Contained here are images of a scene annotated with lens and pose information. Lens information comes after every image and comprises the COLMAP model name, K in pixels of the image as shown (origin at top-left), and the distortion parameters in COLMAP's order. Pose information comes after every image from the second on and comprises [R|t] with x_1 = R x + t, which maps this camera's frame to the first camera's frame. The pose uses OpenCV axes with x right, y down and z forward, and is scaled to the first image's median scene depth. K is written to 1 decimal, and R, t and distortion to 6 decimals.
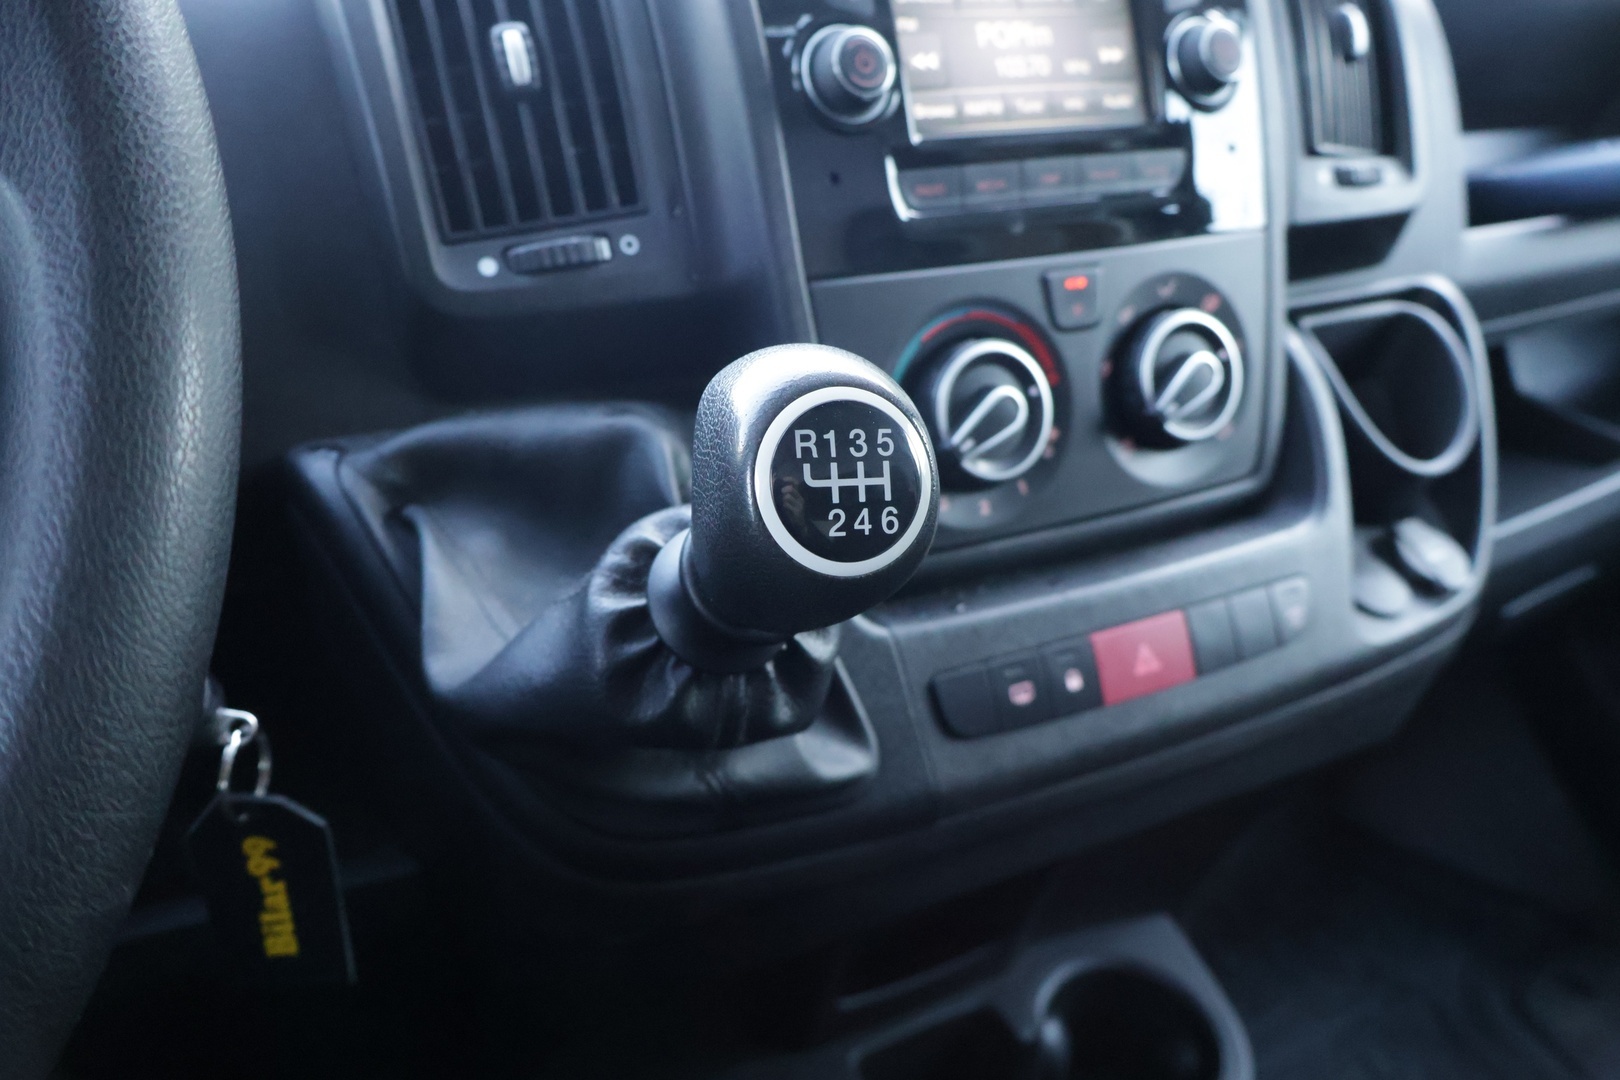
lens RADIAL K [[1334.3, 0, 830.2], [0, 1334.3, 541.2], [0, 0, 1]] dist [0.000901, 0.000713]
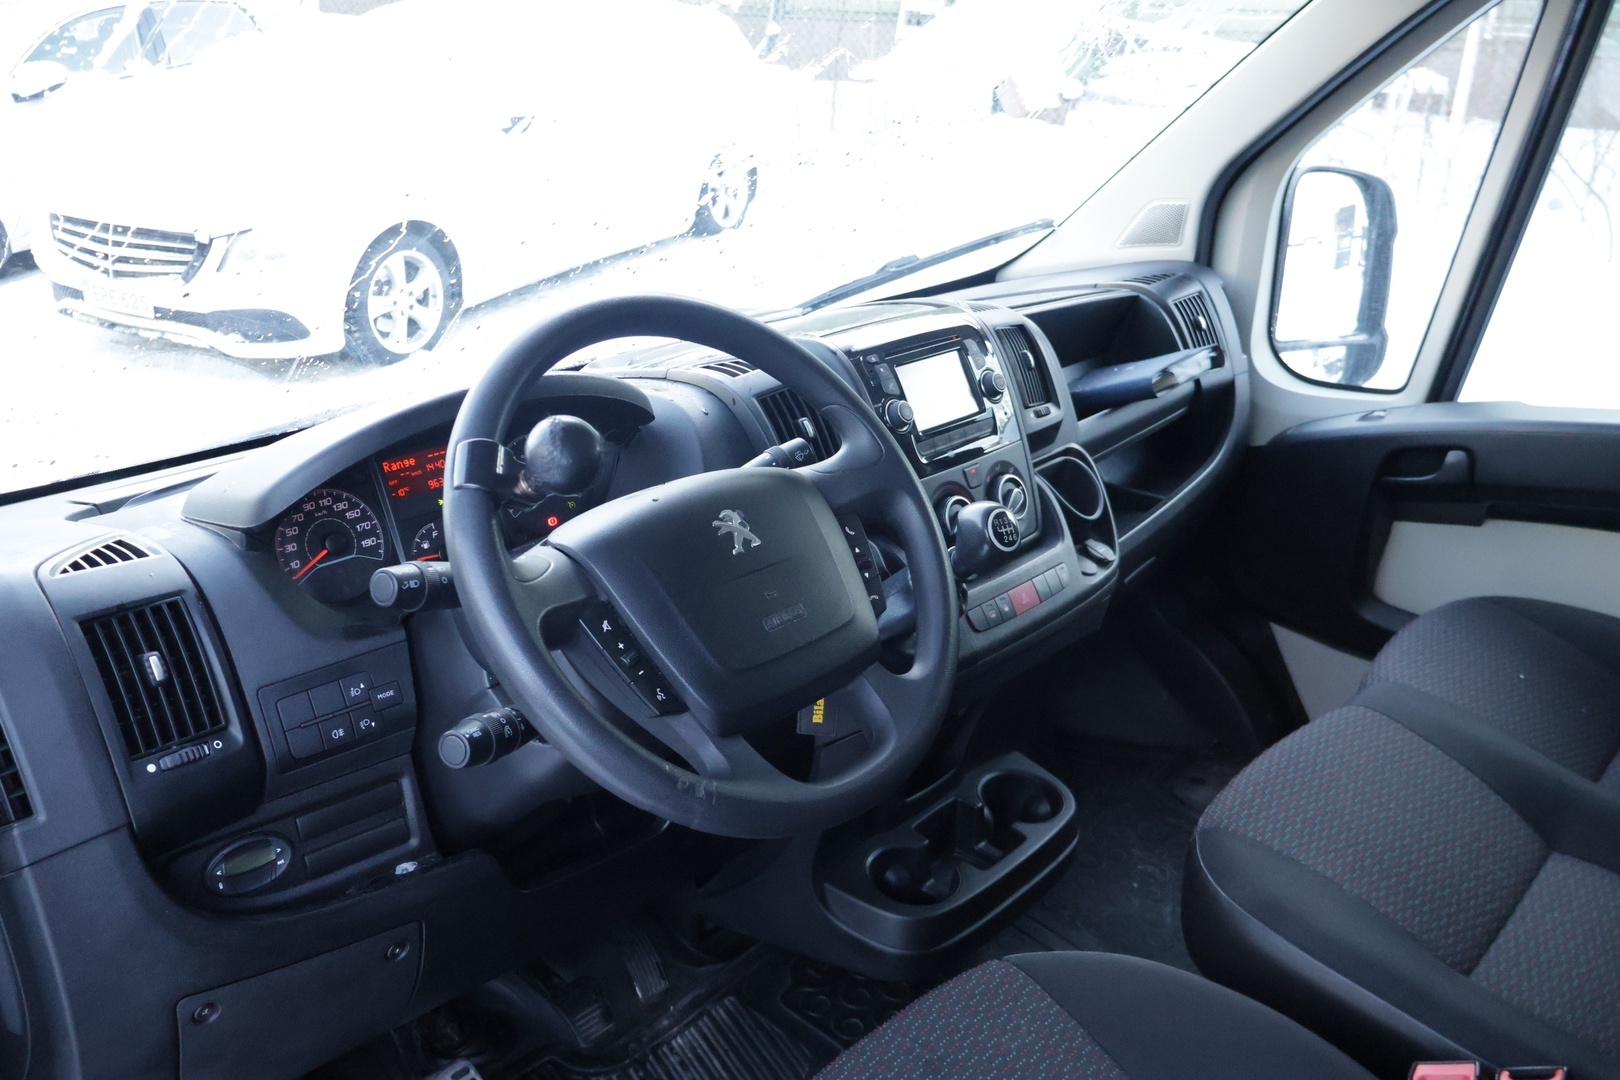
lens RADIAL K [[1334.3, 0, 830.2], [0, 1334.3, 541.2], [0, 0, 1]] dist [0.000901, 0.000713]
pose [[0.939508, -0.170521, 0.297064, -0.855499], [0.205388, 0.974517, -0.090178, 0.125833], [-0.274117, 0.145737, 0.950590, -1.395668]]
